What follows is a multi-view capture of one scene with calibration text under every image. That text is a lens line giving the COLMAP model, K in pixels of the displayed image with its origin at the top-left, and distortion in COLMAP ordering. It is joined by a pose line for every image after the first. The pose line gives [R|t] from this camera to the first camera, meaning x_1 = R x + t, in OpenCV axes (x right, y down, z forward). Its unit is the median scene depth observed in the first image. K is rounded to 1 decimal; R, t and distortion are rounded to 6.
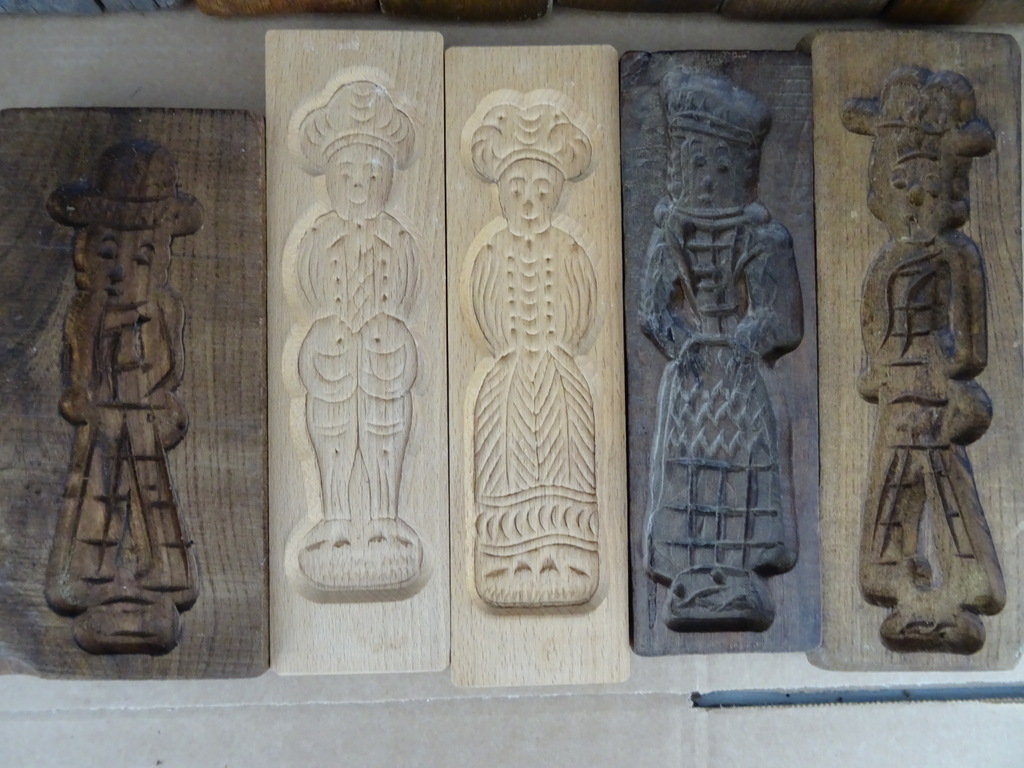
lens RADIAL K [[734.4, 0, 513.3], [0, 734.4, 370.3], [0, 0, 1]] dist [-0.000484, -0.007047]
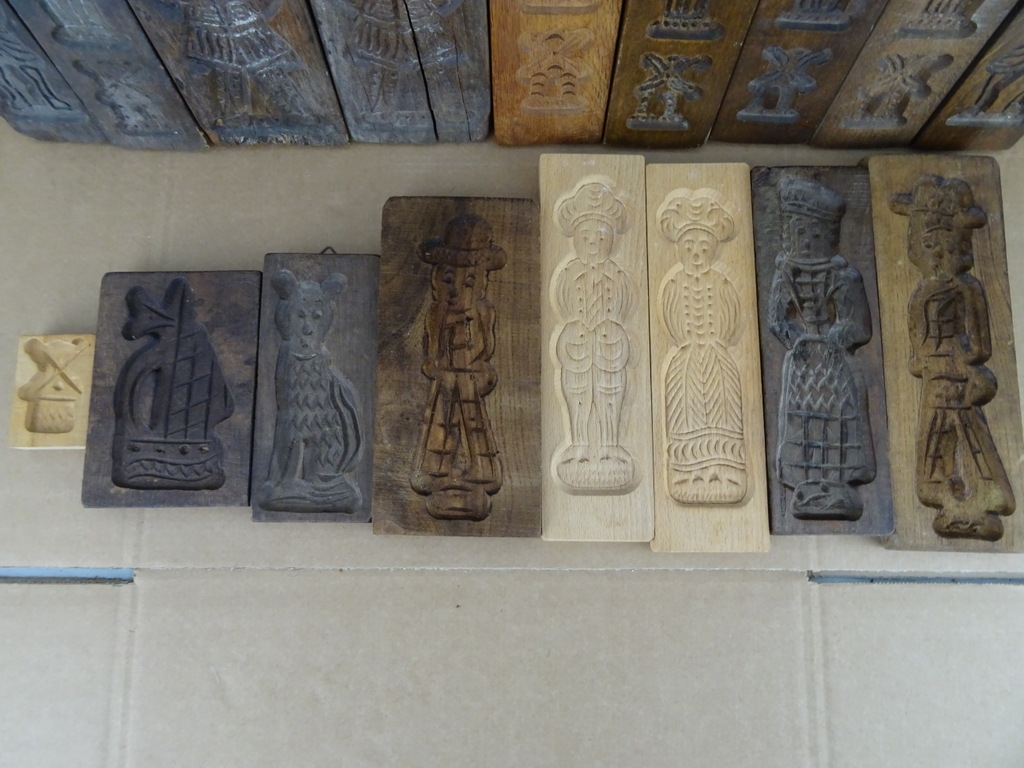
lens RADIAL K [[734.4, 0, 508.6], [0, 734.4, 375.6], [0, 0, 1]] dist [-0.000484, -0.007047]
pose [[0.999097, 0.012735, -0.040538, -0.330332], [-0.018249, 0.990166, -0.138705, 0.275165], [0.038372, 0.139320, 0.989504, -0.599693]]
